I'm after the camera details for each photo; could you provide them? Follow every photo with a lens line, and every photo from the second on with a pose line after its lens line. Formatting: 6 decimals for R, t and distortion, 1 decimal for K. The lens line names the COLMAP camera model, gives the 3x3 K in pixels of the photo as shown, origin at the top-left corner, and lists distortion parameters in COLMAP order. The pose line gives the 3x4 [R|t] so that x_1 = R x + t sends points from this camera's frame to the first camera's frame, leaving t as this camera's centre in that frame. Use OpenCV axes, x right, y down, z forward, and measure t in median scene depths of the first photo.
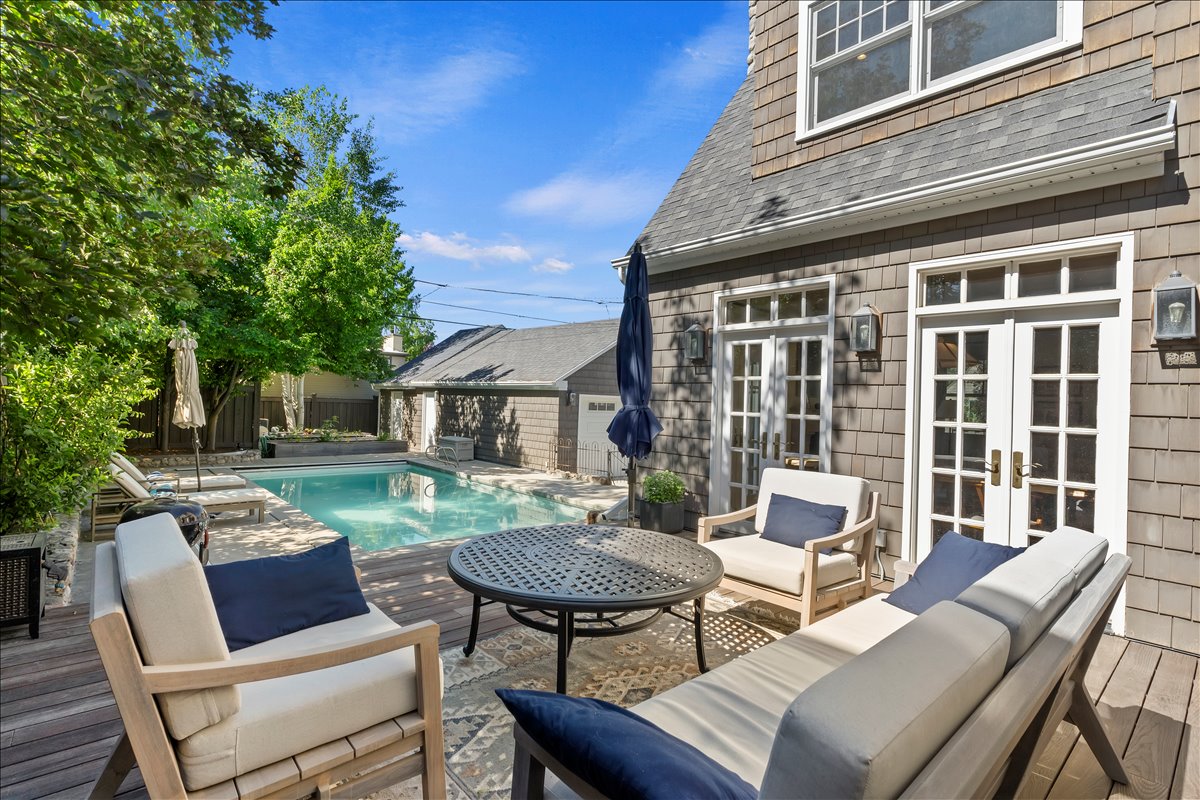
lens RADIAL K [[573.1, 0, 601.6], [0, 573.1, 390.5], [0, 0, 1]] dist [0.000774, 0.000001]
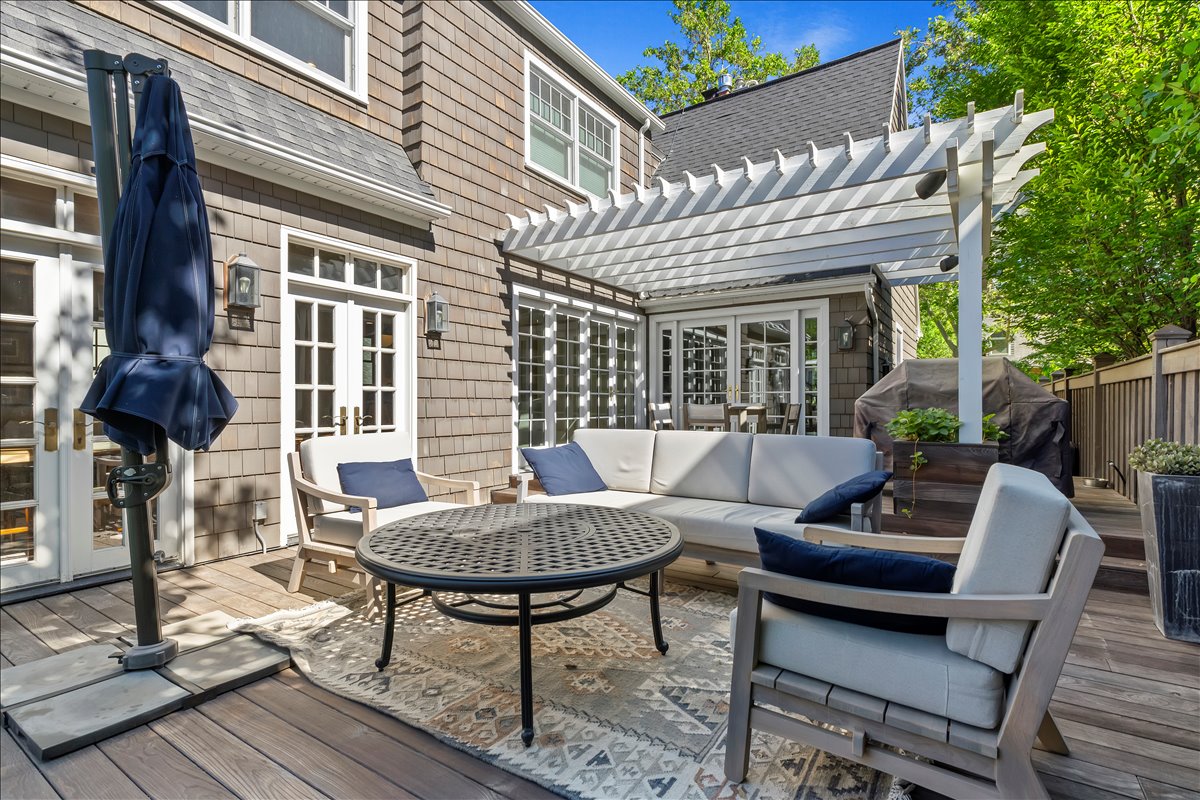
lens RADIAL K [[573.1, 0, 601.6], [0, 573.1, 390.5], [0, 0, 1]] dist [0.000774, 0.000001]
pose [[-0.254081, -0.014710, 0.967071, -0.628773], [-0.022662, 0.999700, 0.009252, 0.046851], [-0.966917, -0.019565, -0.254339, 0.796139]]
